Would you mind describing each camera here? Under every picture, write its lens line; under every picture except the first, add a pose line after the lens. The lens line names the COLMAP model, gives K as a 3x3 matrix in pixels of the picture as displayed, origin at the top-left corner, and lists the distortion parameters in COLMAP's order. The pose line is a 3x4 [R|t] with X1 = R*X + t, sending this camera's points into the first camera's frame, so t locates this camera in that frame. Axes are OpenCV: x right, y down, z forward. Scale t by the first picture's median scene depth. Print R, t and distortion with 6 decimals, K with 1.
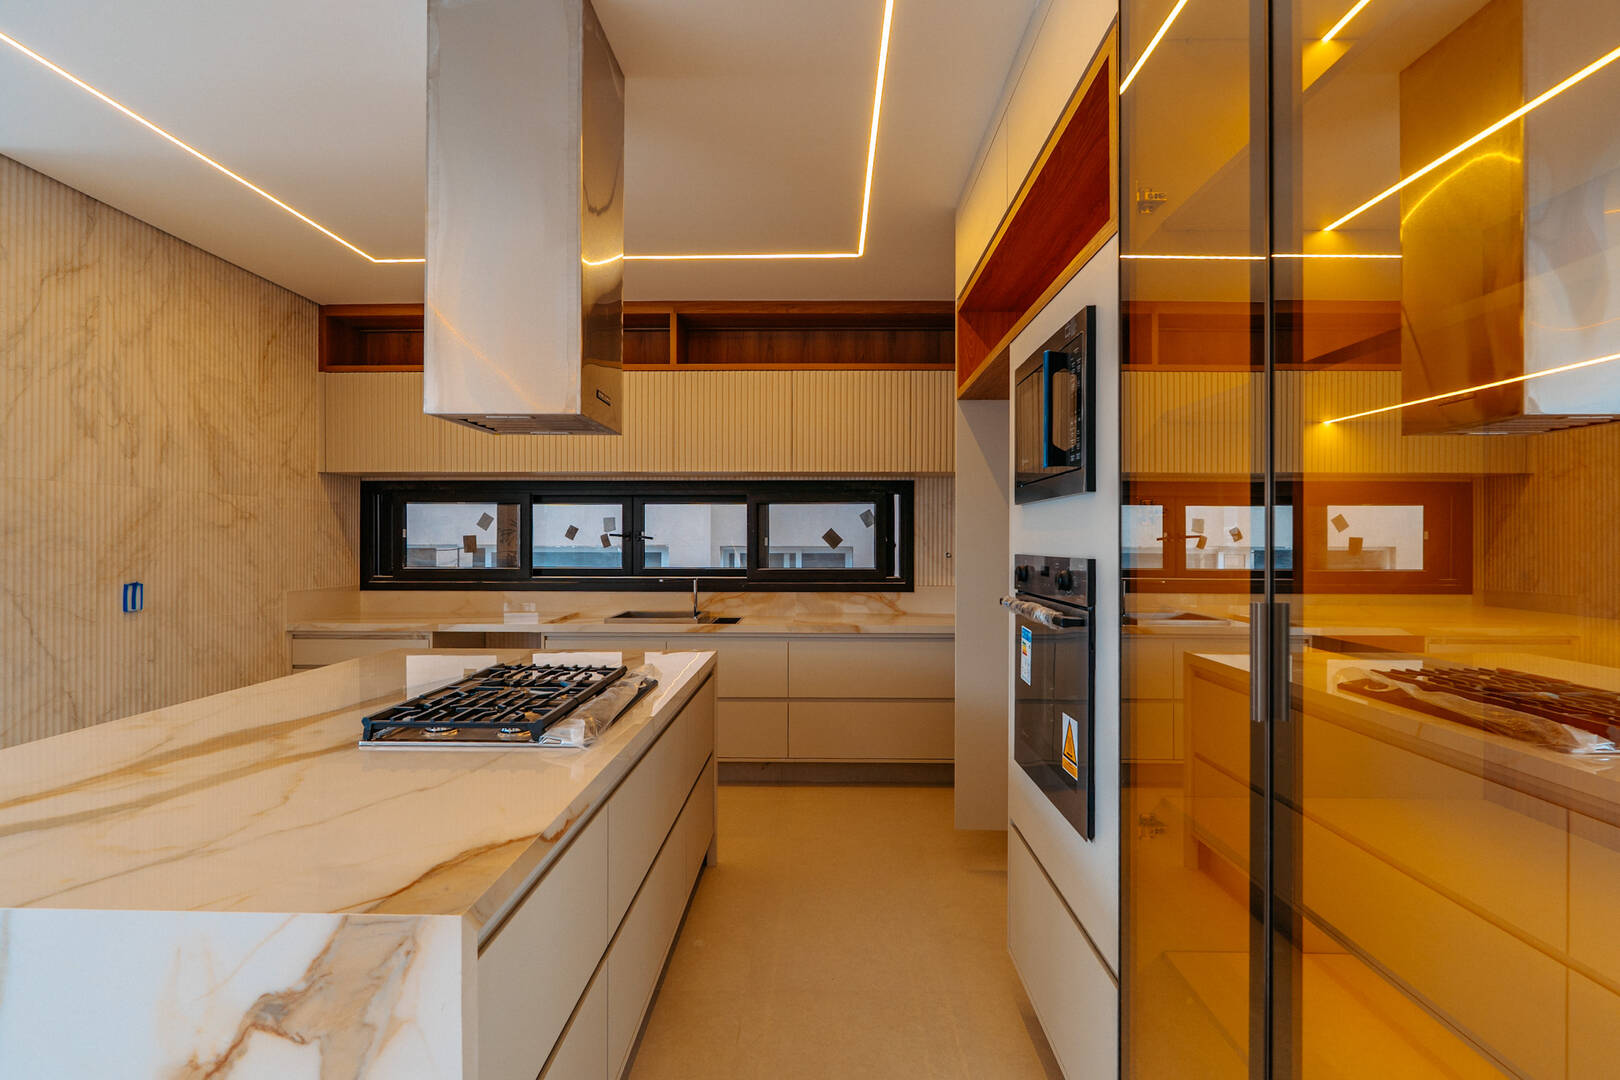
lens RADIAL K [[748.9, 0, 801.5], [0, 748.9, 531.2], [0, 0, 1]] dist [-0.003829, -0.000466]
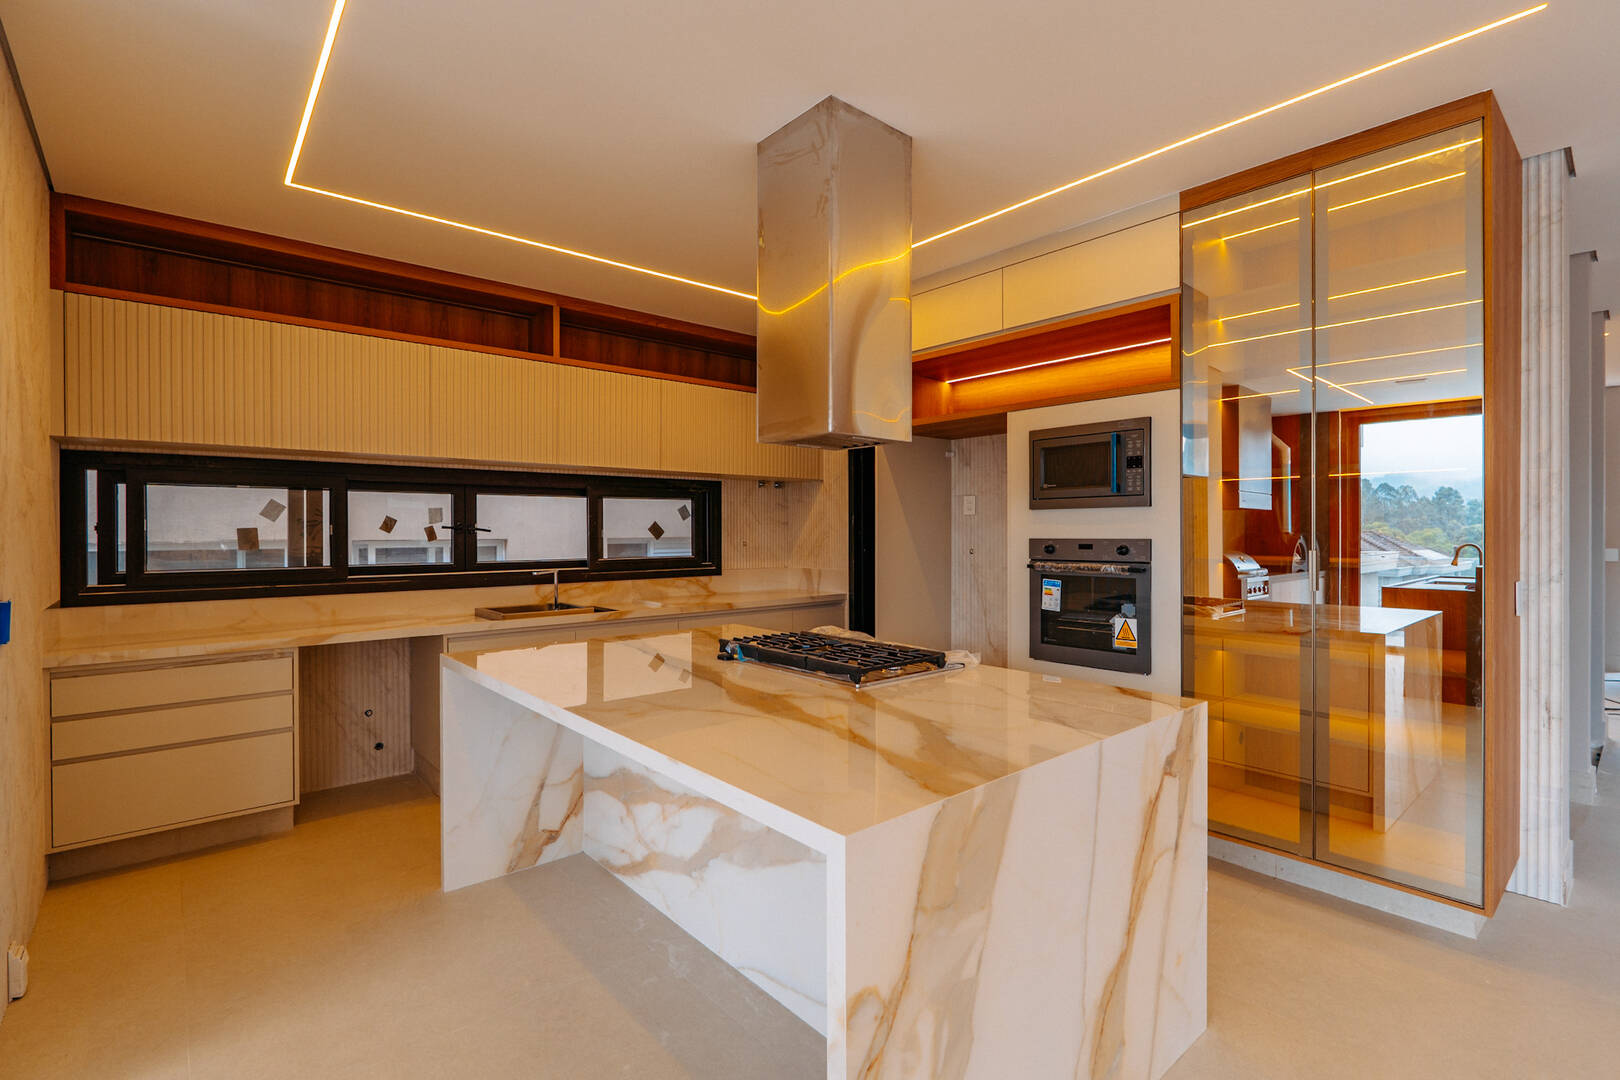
lens RADIAL K [[748.9, 0, 801.5], [0, 748.9, 531.2], [0, 0, 1]] dist [-0.003829, -0.000466]
pose [[0.742484, -0.004133, 0.669851, -0.545080], [-0.003888, 0.999938, 0.010478, -0.001534], [-0.669852, -0.010384, 0.742422, 0.030585]]
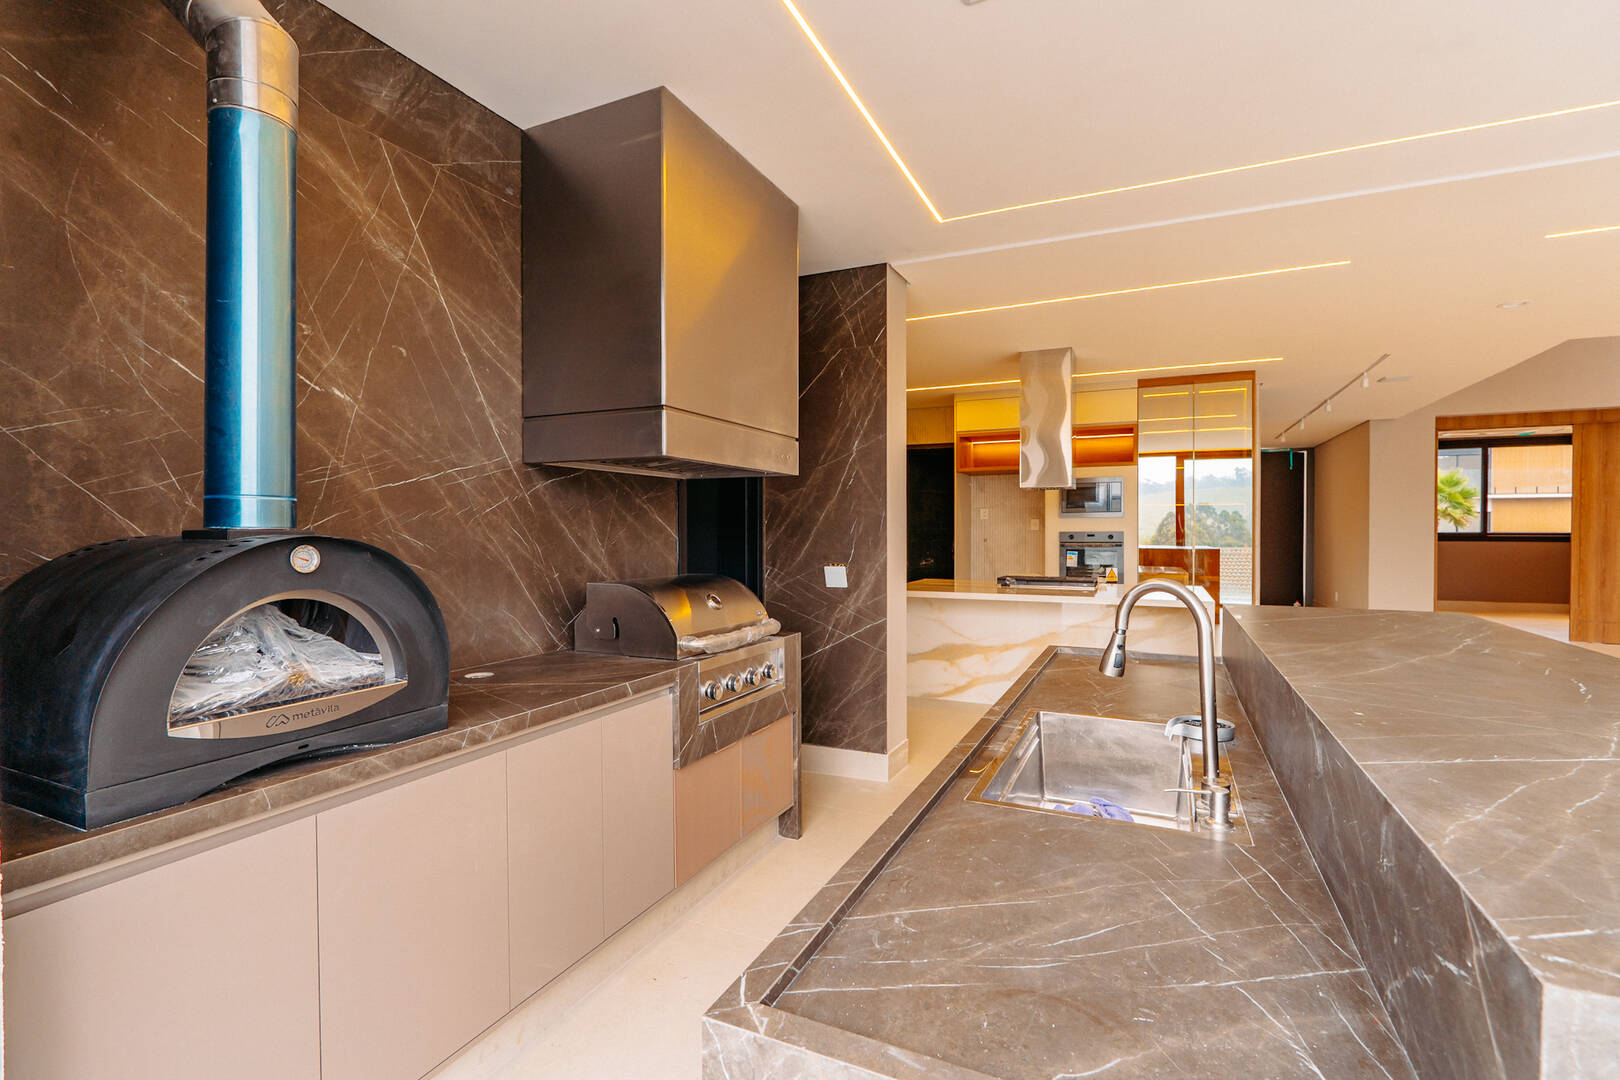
lens RADIAL K [[748.9, 0, 801.5], [0, 748.9, 531.2], [0, 0, 1]] dist [-0.003829, -0.000466]
pose [[0.404189, -0.004640, 0.914664, -1.787357], [-0.007386, 0.999938, 0.008336, 0.004109], [-0.914646, -0.010125, 0.404130, 0.386468]]
